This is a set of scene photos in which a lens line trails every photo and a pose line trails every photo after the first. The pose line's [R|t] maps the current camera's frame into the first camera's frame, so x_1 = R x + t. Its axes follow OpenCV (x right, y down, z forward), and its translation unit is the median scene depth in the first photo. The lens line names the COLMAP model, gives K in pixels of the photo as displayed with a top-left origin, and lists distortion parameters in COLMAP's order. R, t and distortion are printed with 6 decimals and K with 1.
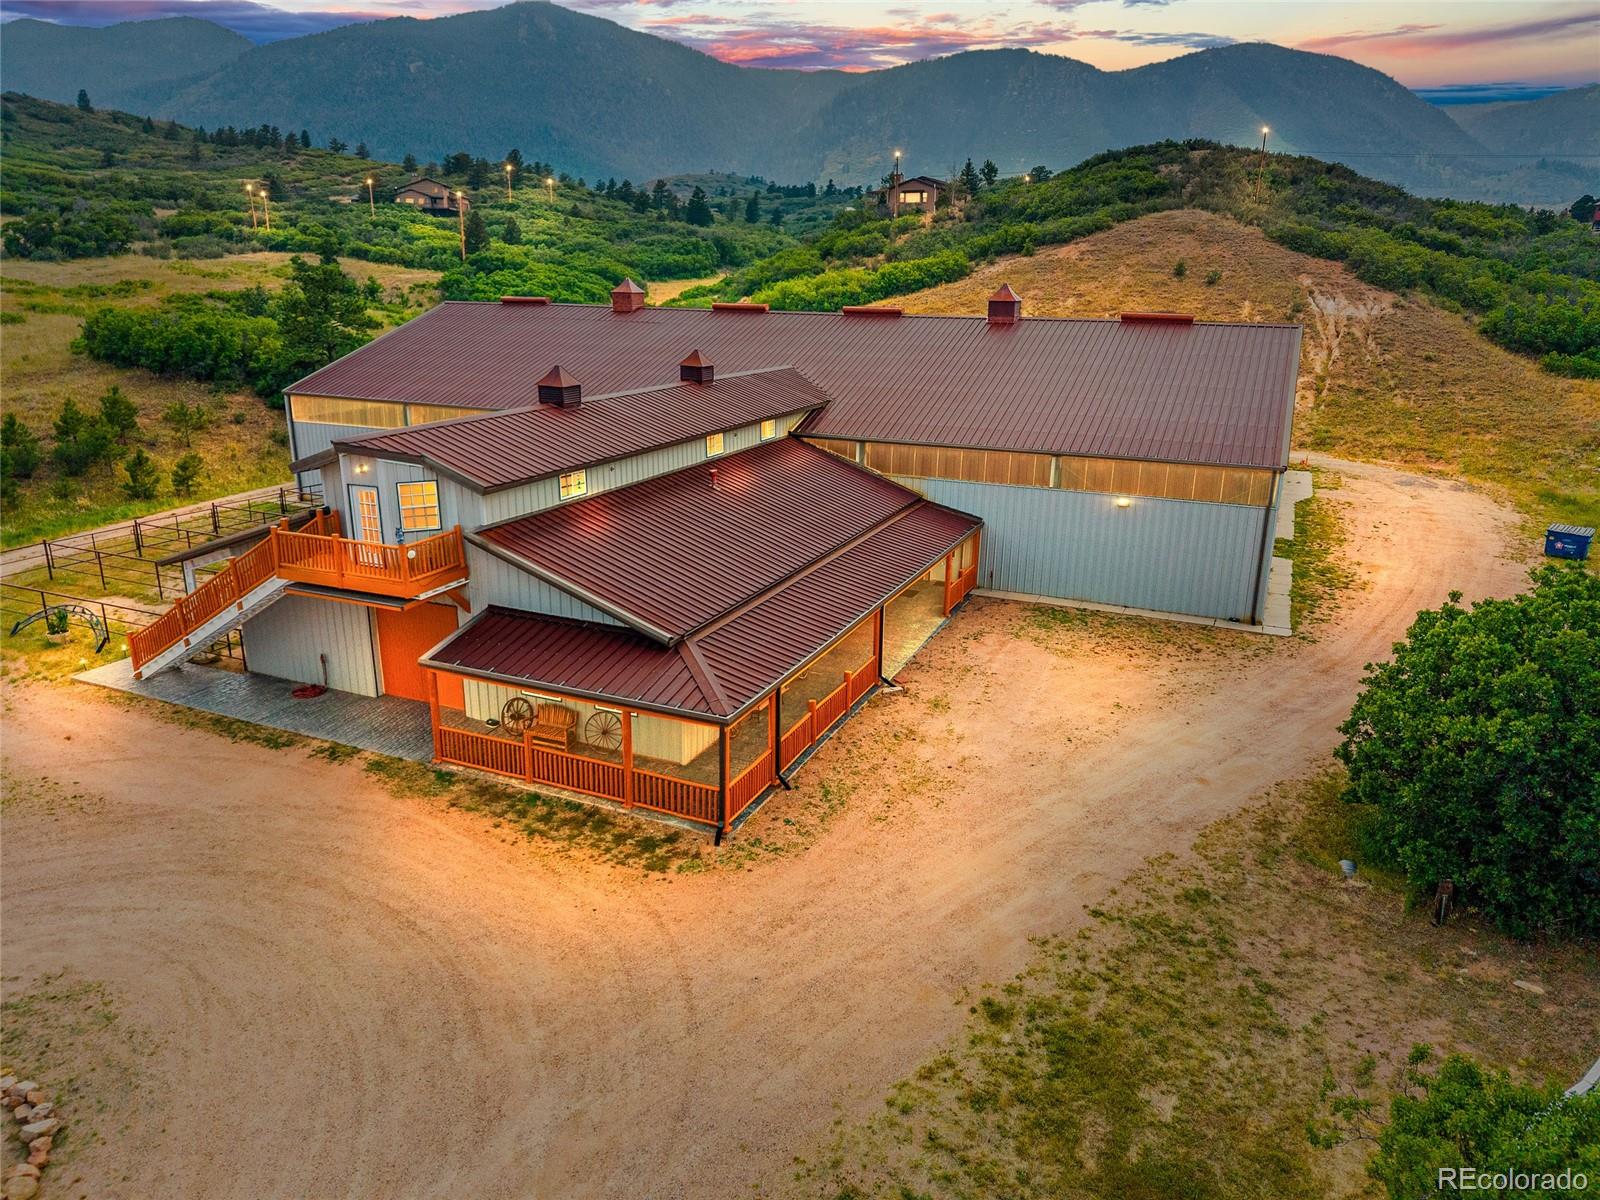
lens RADIAL K [[1075.3, 0, 800.0], [0, 1075.3, 600.0], [0, 0, 1]] dist [0.010523, -0.001535]
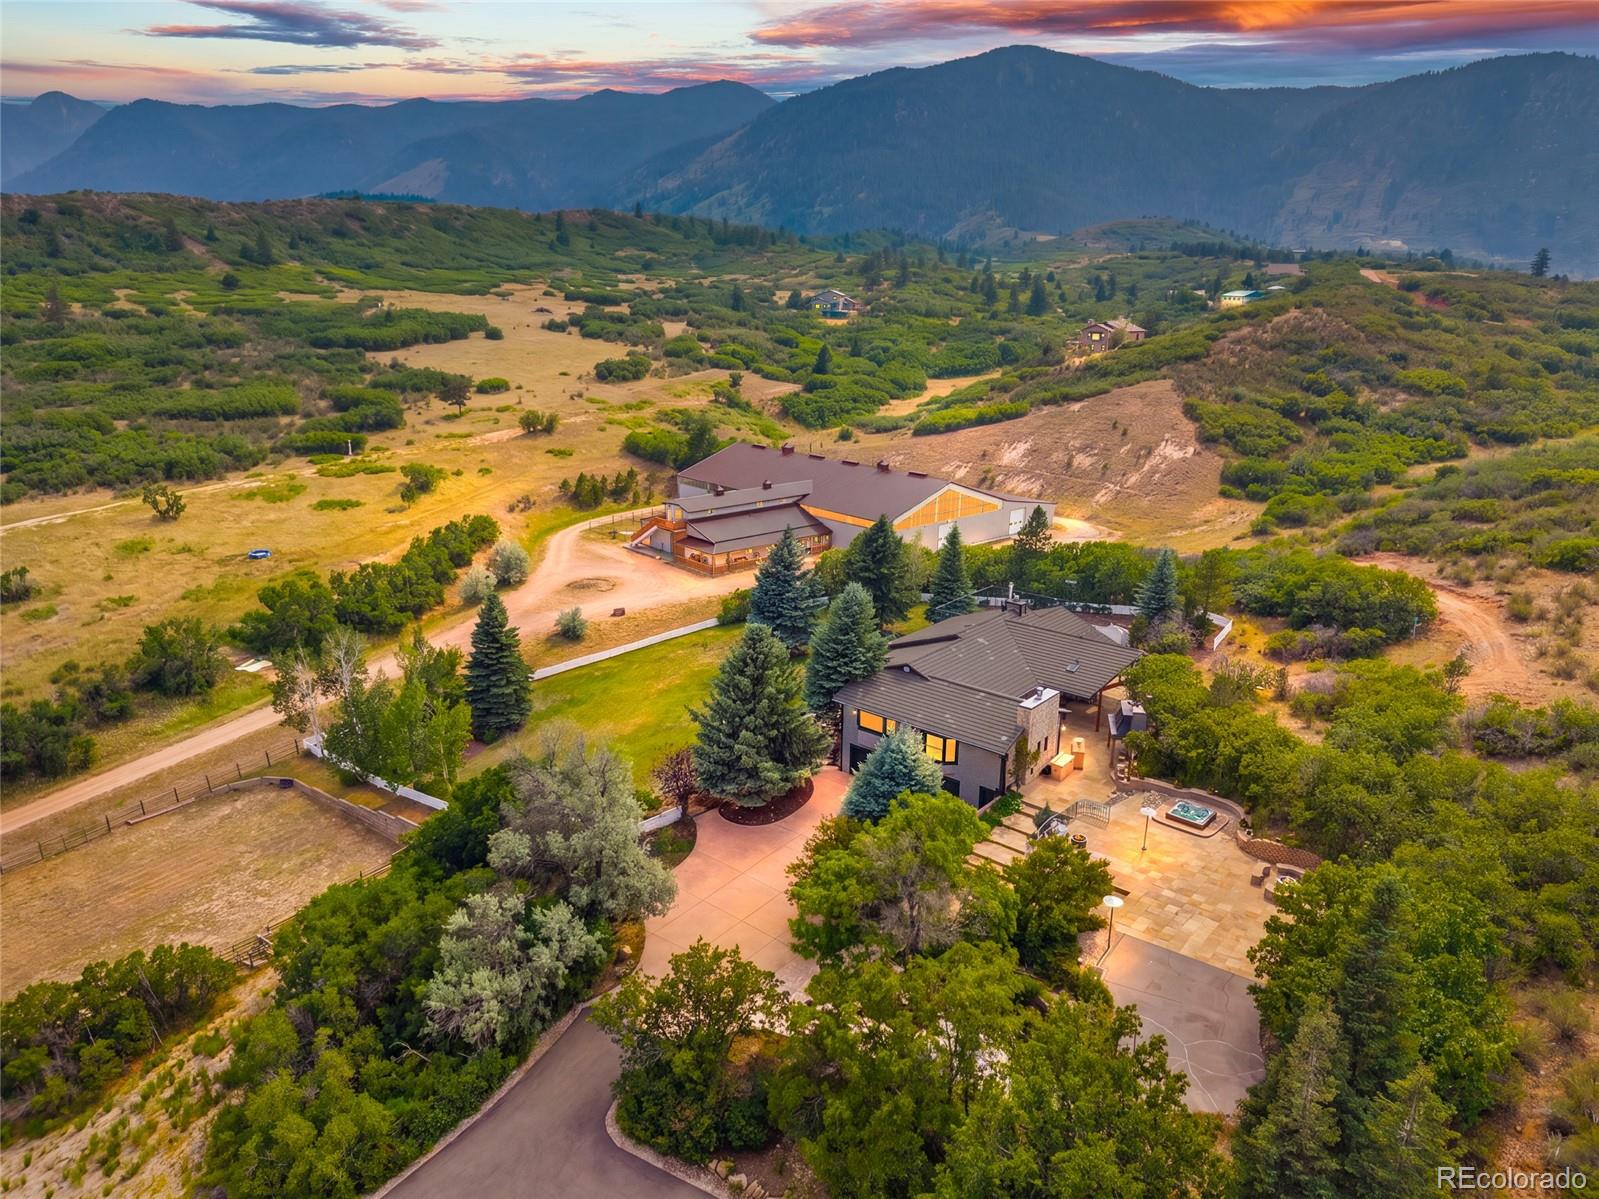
lens RADIAL K [[1074.6, 0, 799.5], [0, 1074.6, 599.5], [0, 0, 1]] dist [0.010523, -0.001535]
pose [[0.919776, 0.110352, -0.376609, 2.299564], [-0.118216, 0.992985, 0.002245, 0.258332], [0.374215, 0.042456, 0.926370, -3.778921]]
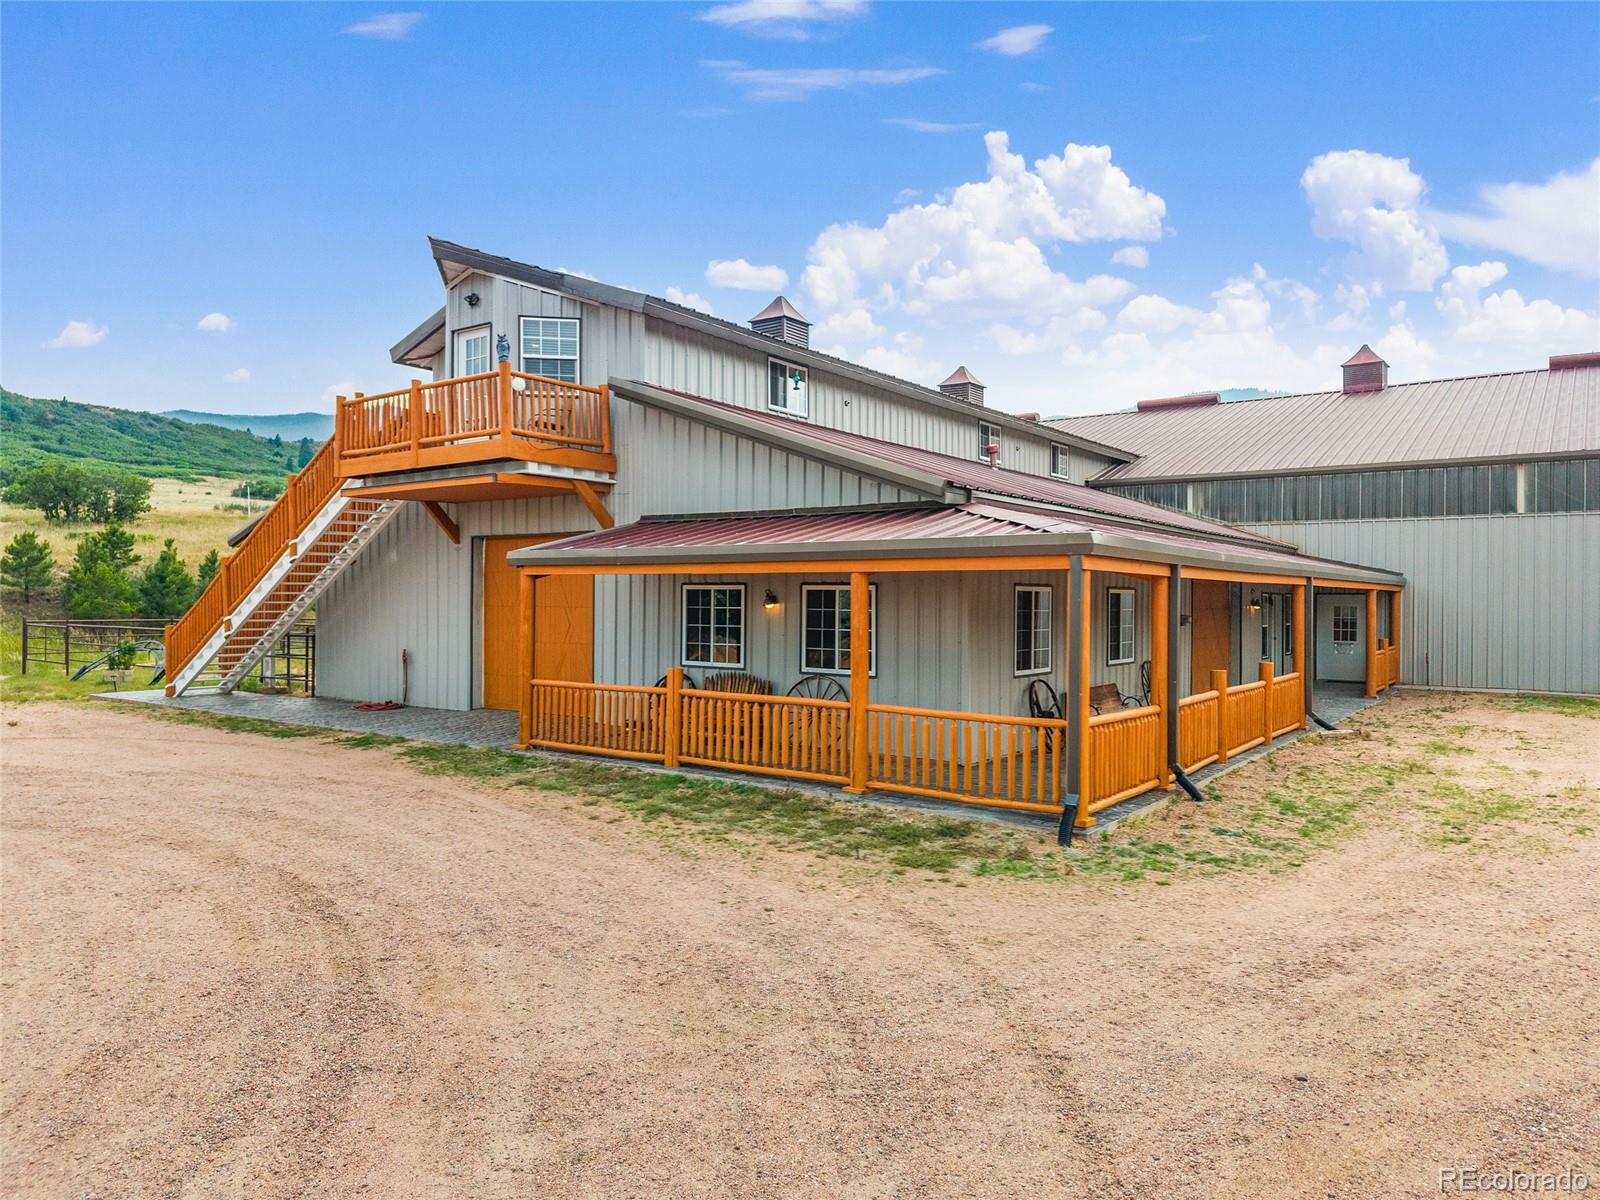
lens RADIAL K [[1075.3, 0, 800.0], [0, 1075.3, 600.0], [0, 0, 1]] dist [0.010523, -0.001535]
pose [[0.978500, -0.005779, -0.206166, -0.082889], [-0.055982, 0.954639, -0.292456, 0.241497], [0.198504, 0.297710, 0.933791, 0.504663]]
